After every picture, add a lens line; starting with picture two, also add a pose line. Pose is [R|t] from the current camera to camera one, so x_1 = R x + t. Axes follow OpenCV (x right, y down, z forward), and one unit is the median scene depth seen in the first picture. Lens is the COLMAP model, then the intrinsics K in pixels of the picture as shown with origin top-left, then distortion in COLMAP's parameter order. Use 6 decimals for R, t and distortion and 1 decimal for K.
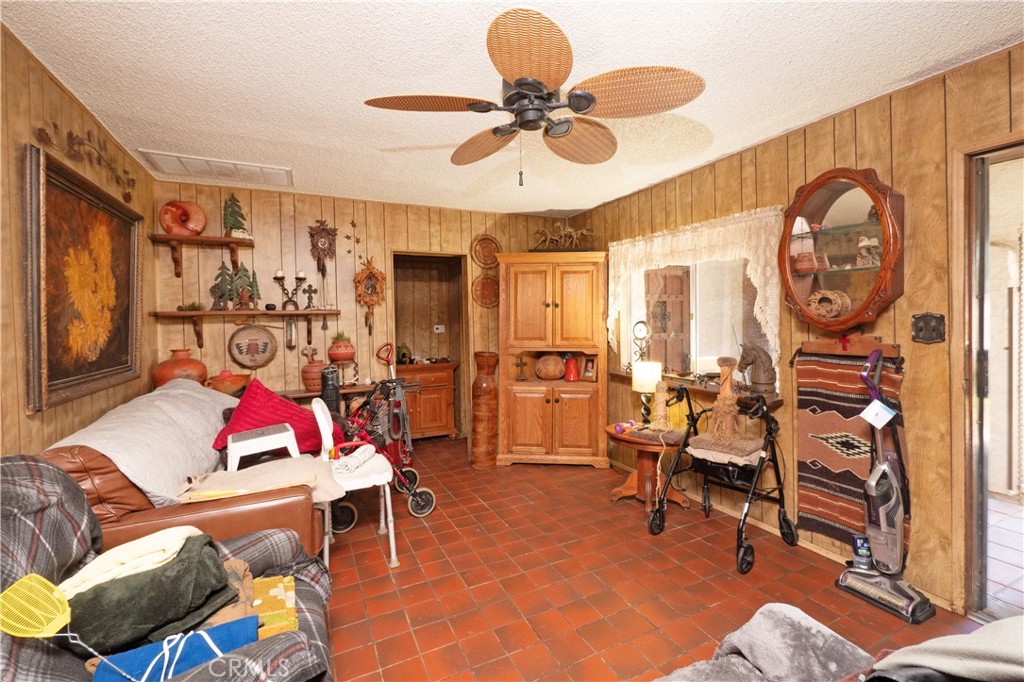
lens RADIAL K [[449.3, 0, 518.4], [0, 449.3, 331.7], [0, 0, 1]] dist [-0.000466, 0.000122]
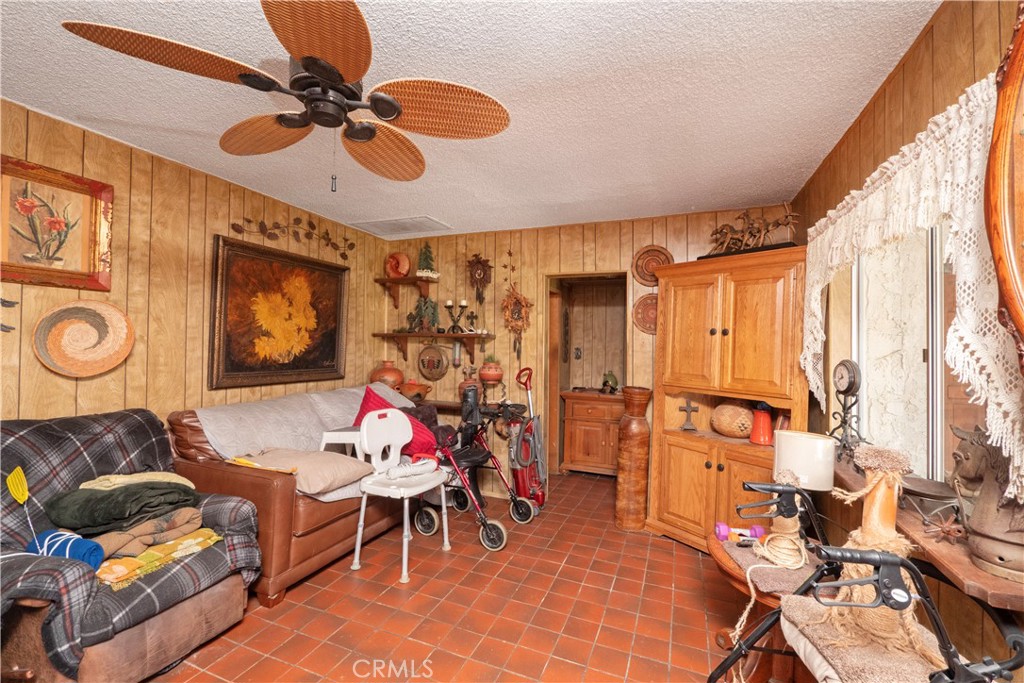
lens RADIAL K [[437.3, 0, 512.0], [0, 437.3, 341.5], [0, 0, 1]] dist [-0.001636, 0.000064]
pose [[0.662603, 0.023323, -0.748608, 0.440420], [-0.052440, 0.998507, -0.015307, -0.017359], [0.747133, 0.049399, 0.662836, 0.349457]]
